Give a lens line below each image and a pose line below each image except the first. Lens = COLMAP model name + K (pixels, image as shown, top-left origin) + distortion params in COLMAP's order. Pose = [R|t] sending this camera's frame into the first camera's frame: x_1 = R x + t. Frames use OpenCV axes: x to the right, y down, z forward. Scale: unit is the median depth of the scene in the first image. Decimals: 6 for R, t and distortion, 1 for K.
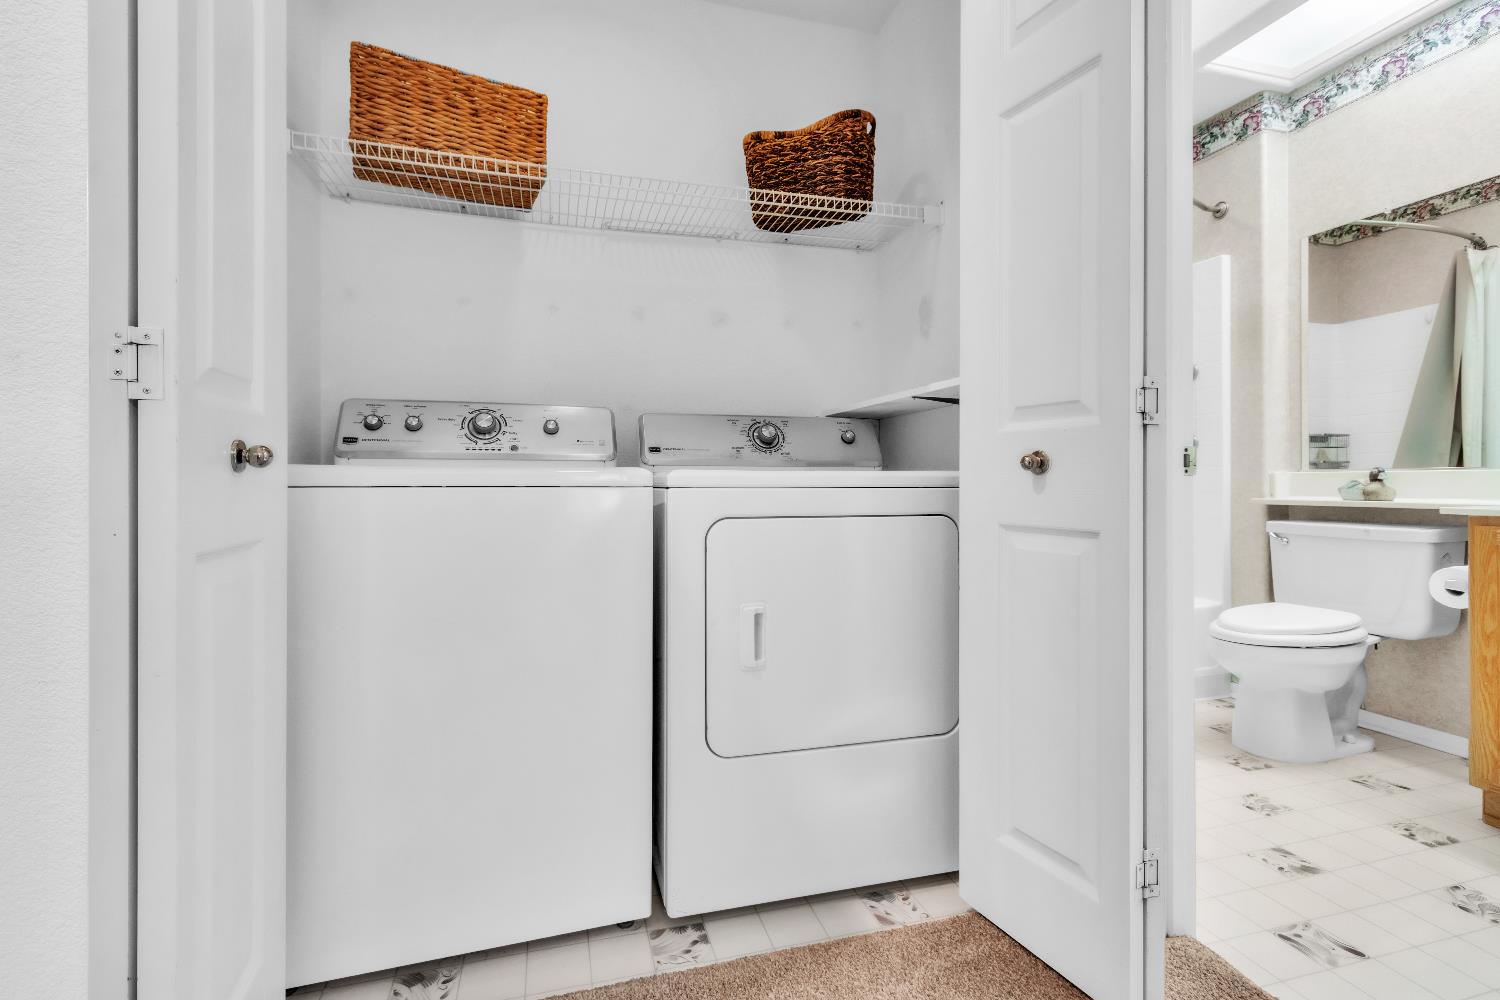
lens RADIAL K [[690.3, 0, 749.5], [0, 690.3, 477.5], [0, 0, 1]] dist [0.002327, 0.000680]
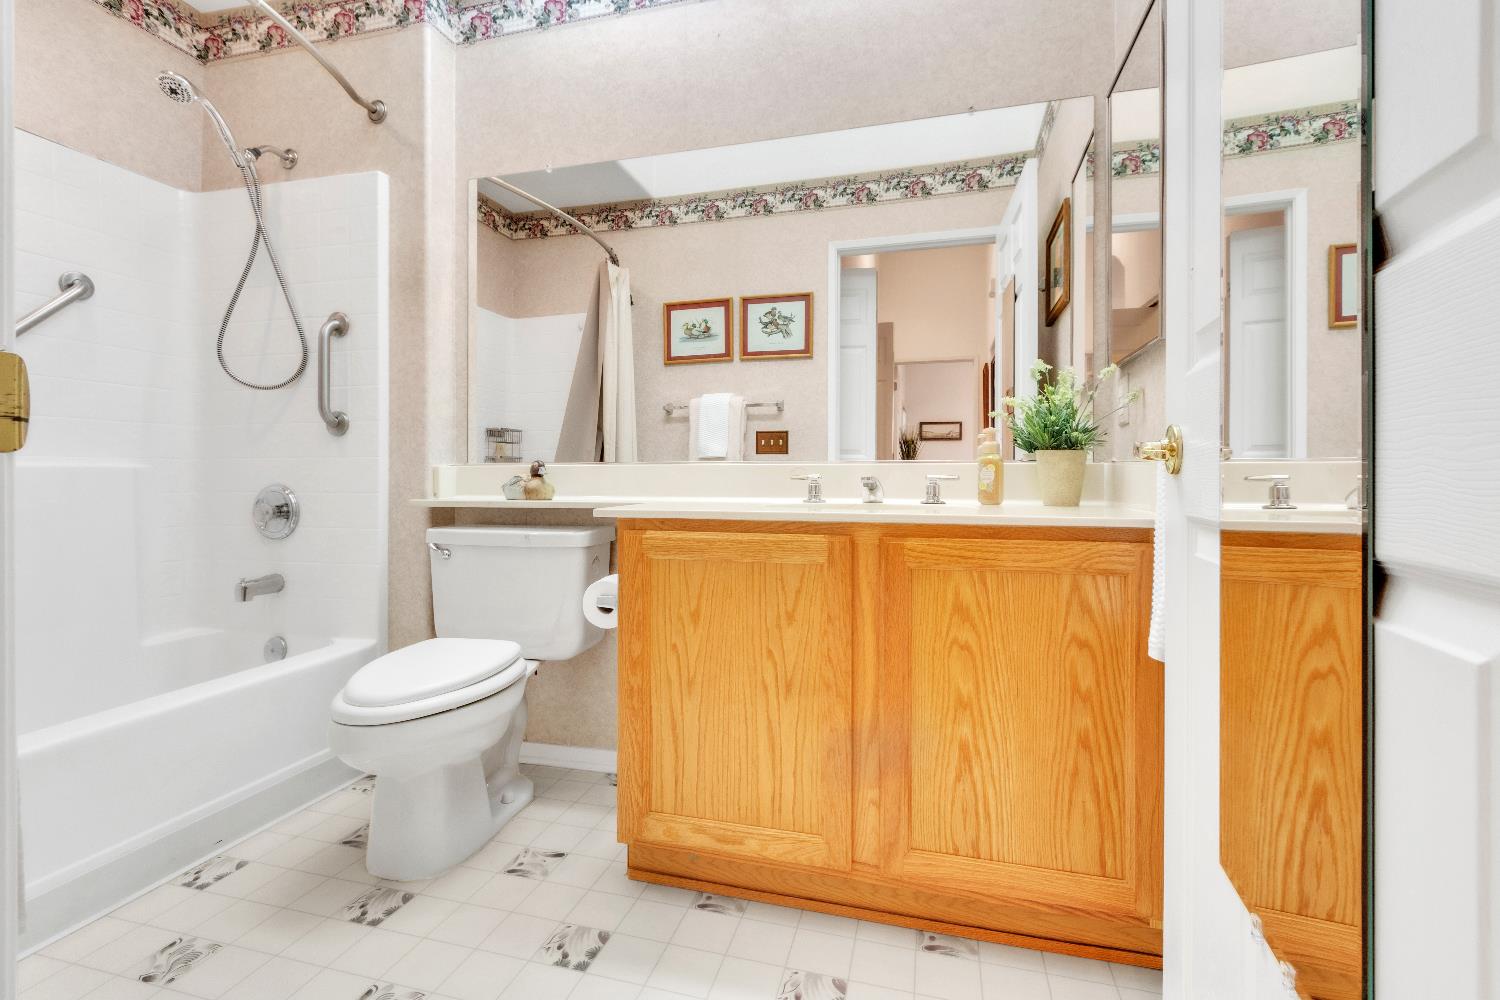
lens RADIAL K [[690.3, 0, 749.5], [0, 690.3, 477.5], [0, 0, 1]] dist [0.002327, 0.000680]
pose [[0.523954, 0.001548, 0.851745, 0.289703], [-0.004819, 0.999988, 0.001147, 0.003582], [-0.851733, -0.004706, 0.523955, 0.301684]]
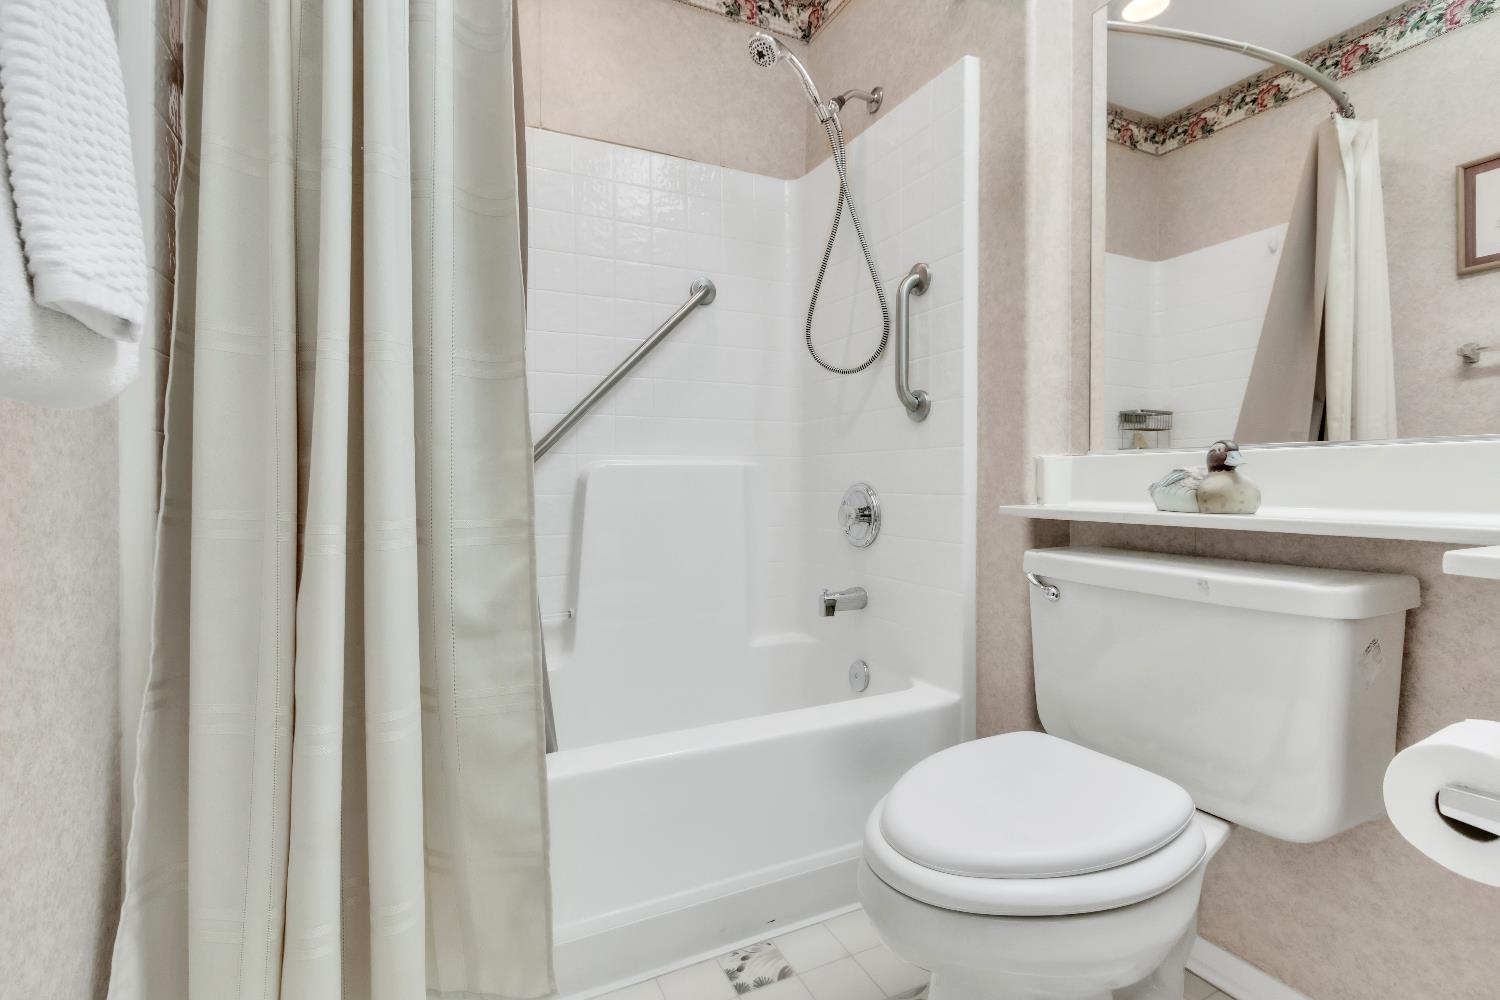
lens RADIAL K [[687.3, 0, 749.6], [0, 687.3, 483.7], [0, 0, 1]] dist [0.004313, -0.000195]
pose [[0.986669, 0.001235, 0.162735, 0.475154], [-0.002645, 0.999961, 0.008446, 0.010047], [-0.162718, -0.008764, 0.986634, 0.545270]]
